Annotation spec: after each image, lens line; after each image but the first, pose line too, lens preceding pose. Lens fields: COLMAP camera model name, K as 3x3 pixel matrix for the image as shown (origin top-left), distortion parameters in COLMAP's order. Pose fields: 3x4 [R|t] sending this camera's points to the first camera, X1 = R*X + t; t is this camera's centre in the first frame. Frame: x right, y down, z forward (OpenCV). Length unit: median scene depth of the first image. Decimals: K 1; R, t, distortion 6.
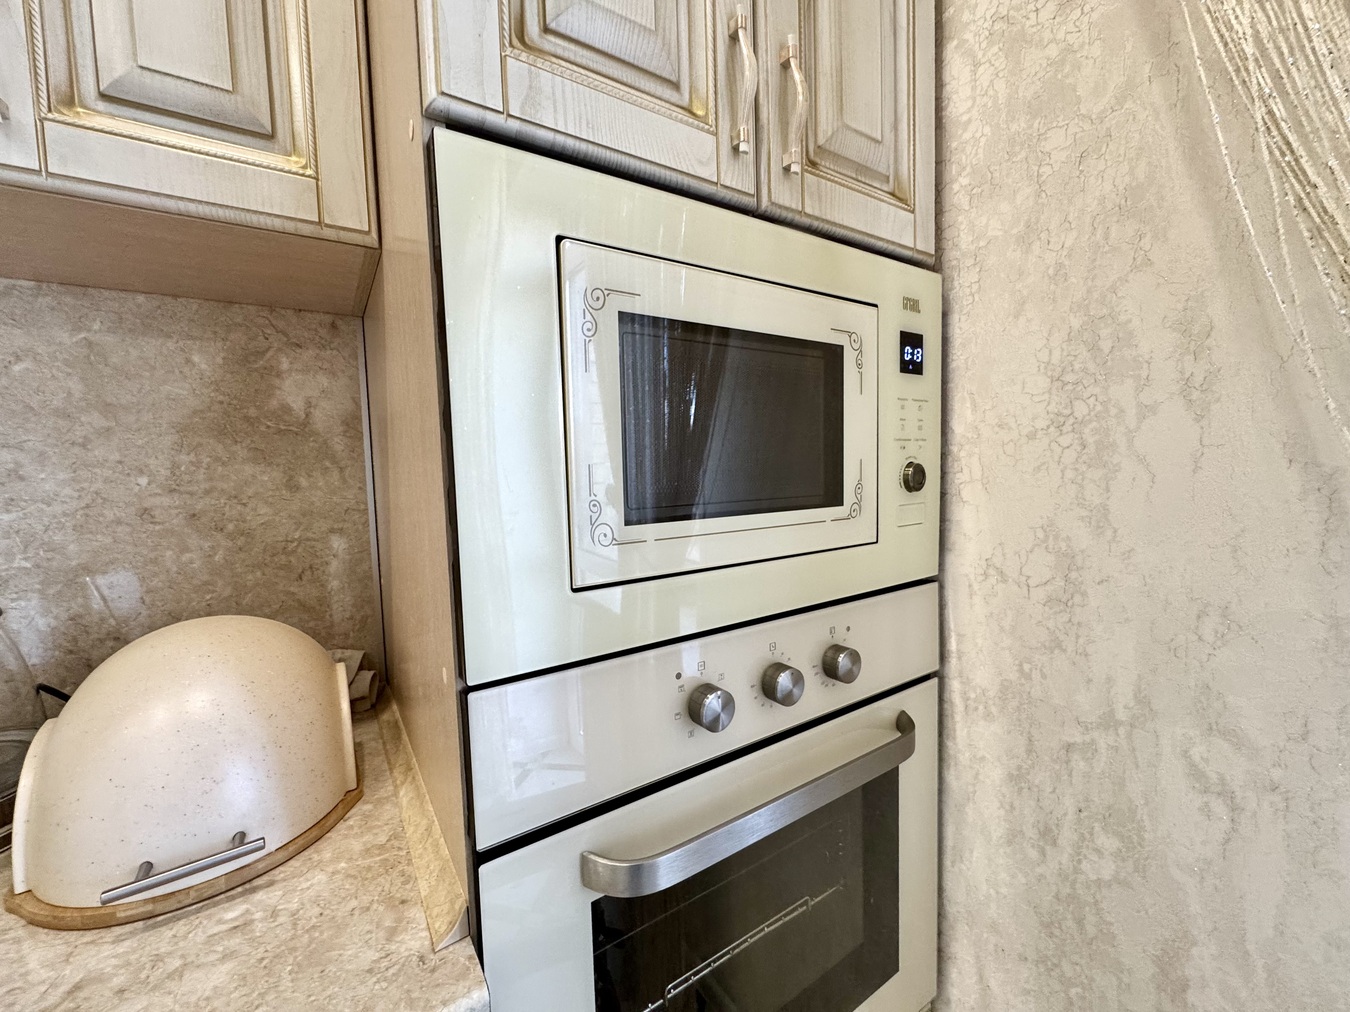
lens RADIAL K [[538.2, 0, 669.9], [0, 538.2, 508.5], [0, 0, 1]] dist [-0.003285, 0.000815]
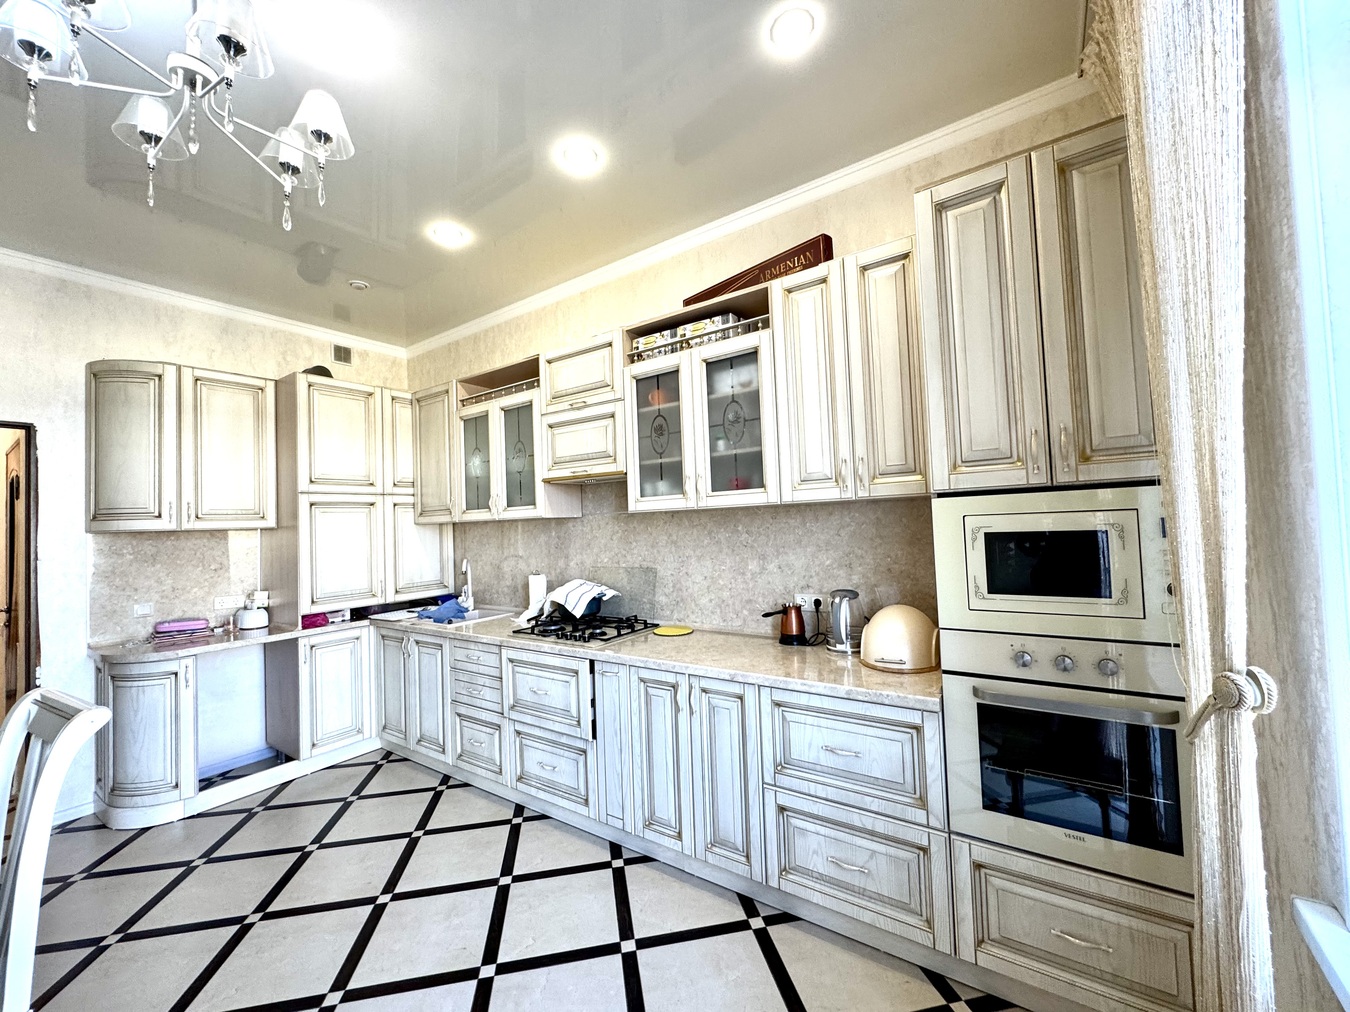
lens RADIAL K [[538.2, 0, 673.4], [0, 538.2, 523.5], [0, 0, 1]] dist [-0.003285, 0.000815]
pose [[0.367516, 0.005620, -0.930000, 1.980099], [-0.031151, 0.999495, -0.006270, -0.275824], [0.929495, 0.031274, 0.367506, -1.784608]]
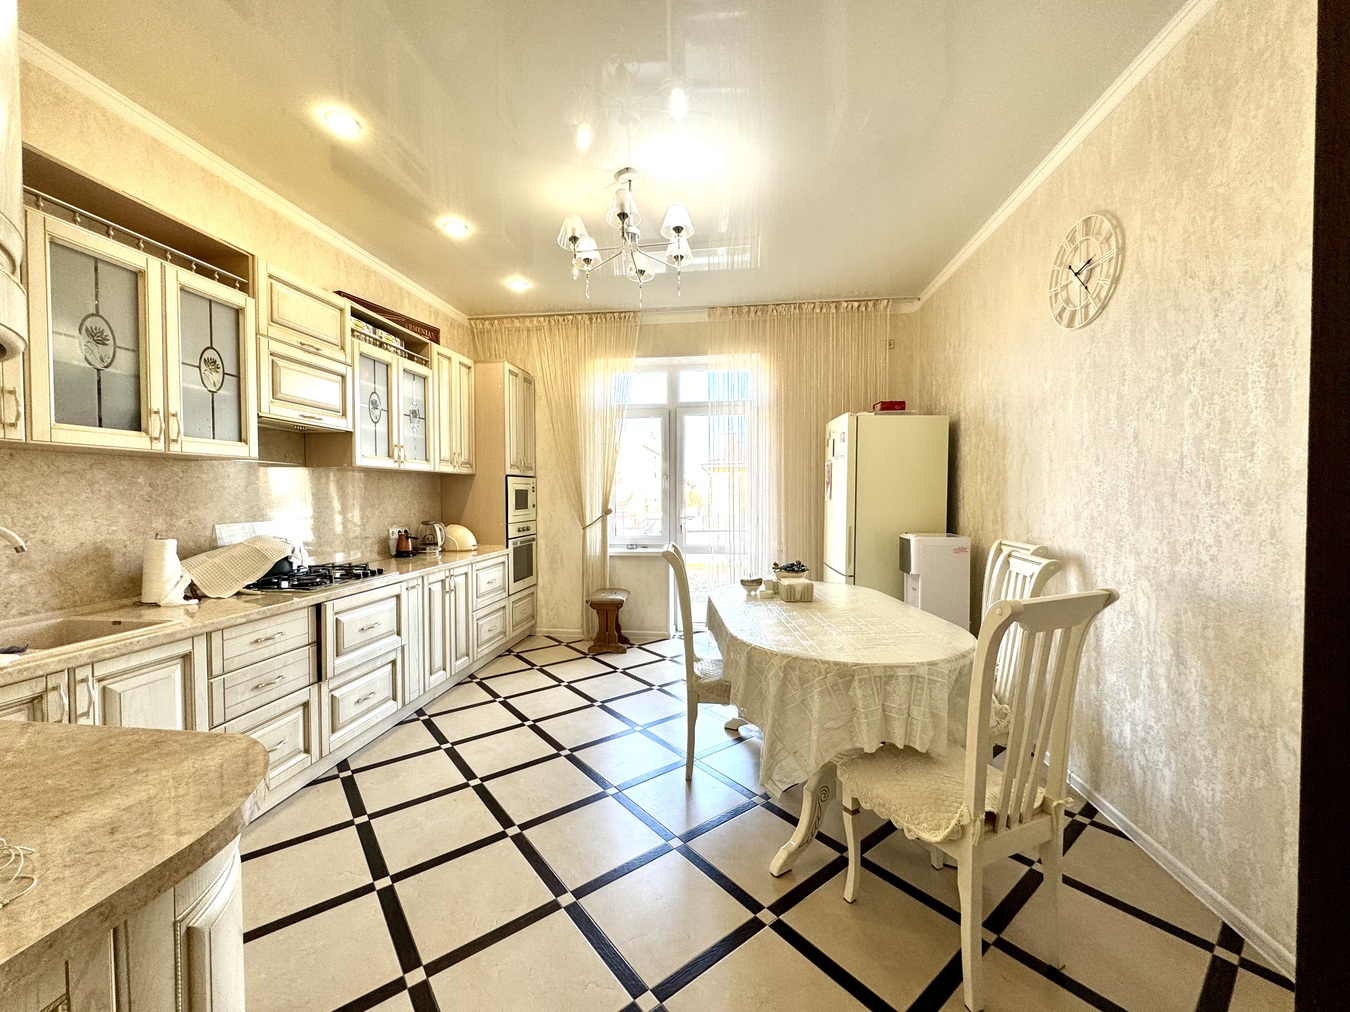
lens RADIAL K [[538.2, 0, 680.6], [0, 538.2, 509.8], [0, 0, 1]] dist [-0.003285, 0.000815]
pose [[0.636586, 0.011716, 0.771117, -5.068632], [0.013524, 0.999561, -0.026352, 0.280463], [-0.771087, 0.027204, 0.636148, -6.739084]]
